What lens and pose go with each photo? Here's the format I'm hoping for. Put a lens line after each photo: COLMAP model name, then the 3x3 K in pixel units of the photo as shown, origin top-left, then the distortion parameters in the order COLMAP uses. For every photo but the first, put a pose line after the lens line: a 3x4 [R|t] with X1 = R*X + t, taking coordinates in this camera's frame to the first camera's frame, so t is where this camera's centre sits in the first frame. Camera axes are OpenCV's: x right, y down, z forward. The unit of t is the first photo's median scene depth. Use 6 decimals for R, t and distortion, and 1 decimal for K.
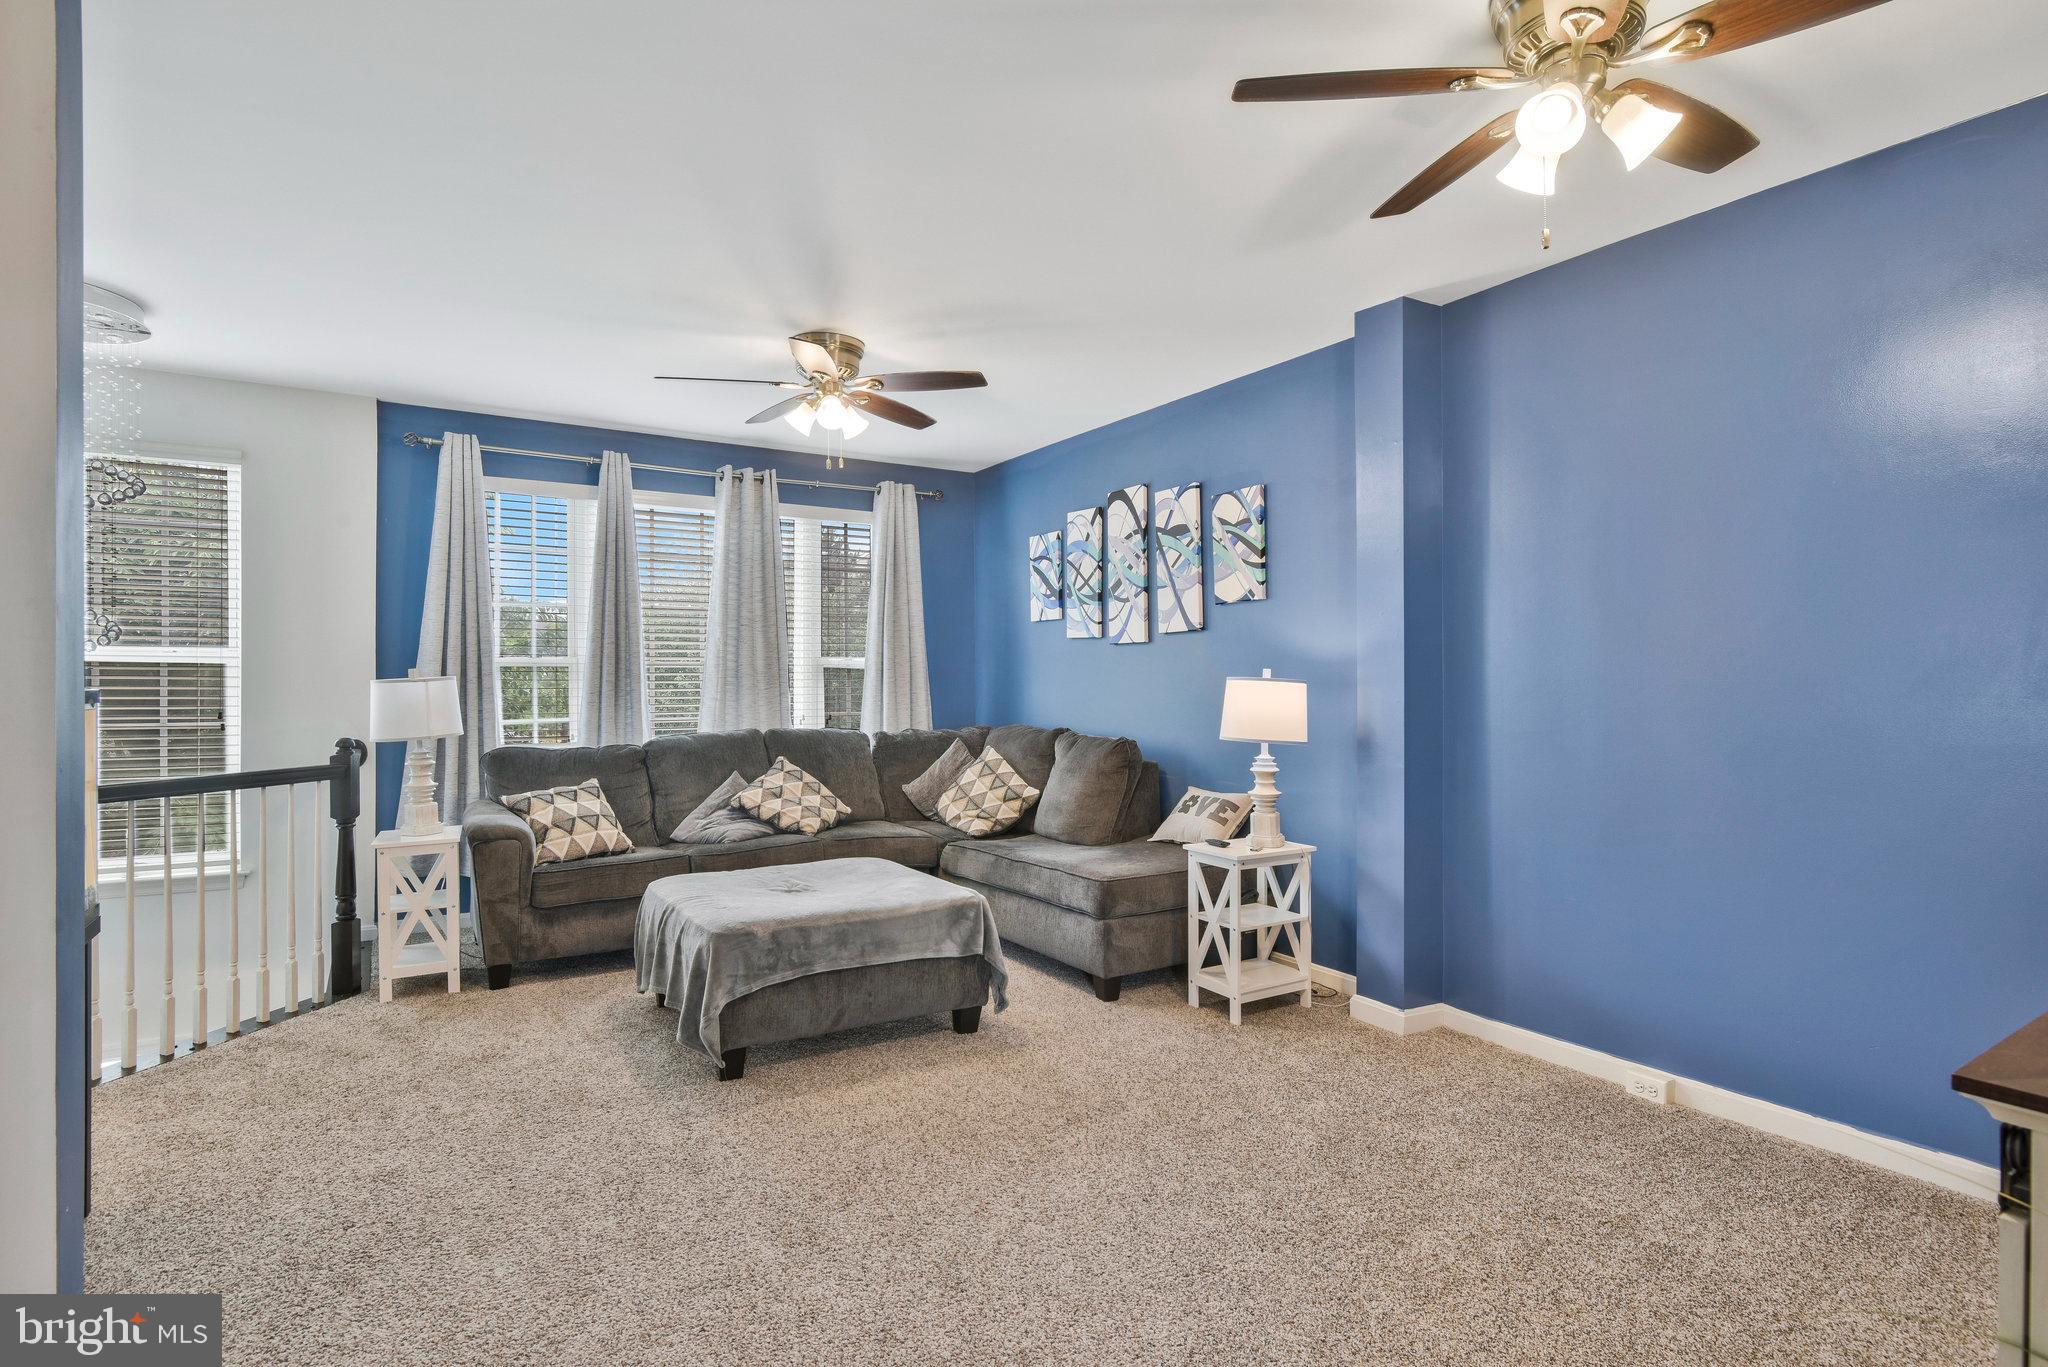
lens RADIAL K [[999.3, 0, 1020.8], [0, 999.3, 679.0], [0, 0, 1]] dist [-0.025151, -0.000607]
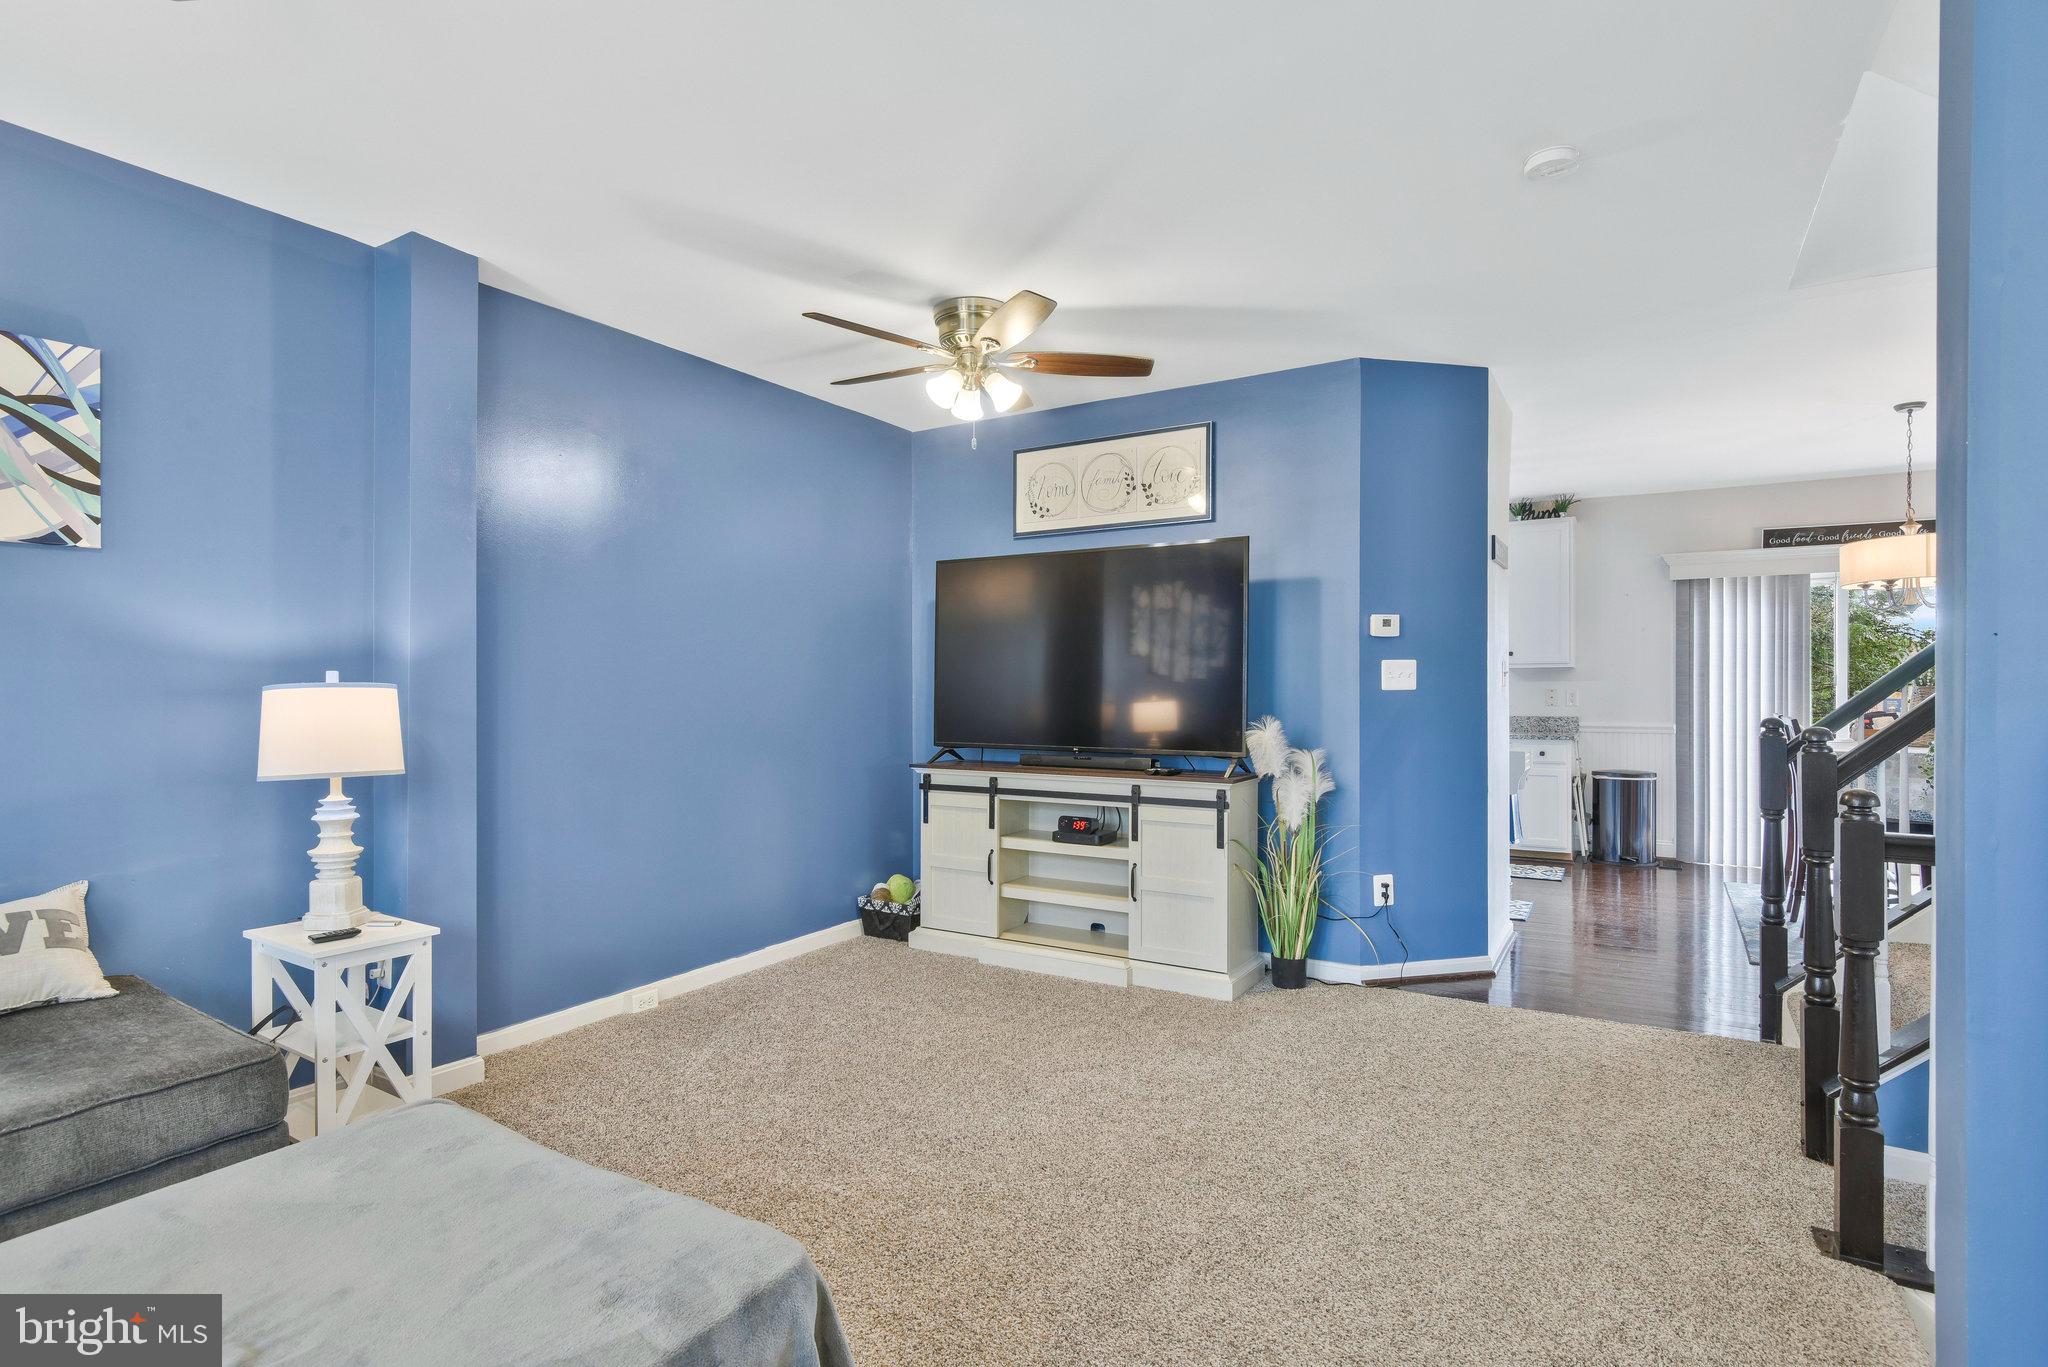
lens RADIAL K [[999.3, 0, 1024.0], [0, 999.3, 686.5], [0, 0, 1]] dist [-0.025151, -0.000607]
pose [[-0.452466, -0.002083, 0.891779, -0.575681], [-0.003482, 0.999994, 0.000569, -0.001490], [-0.891775, -0.002848, -0.452471, 0.876372]]
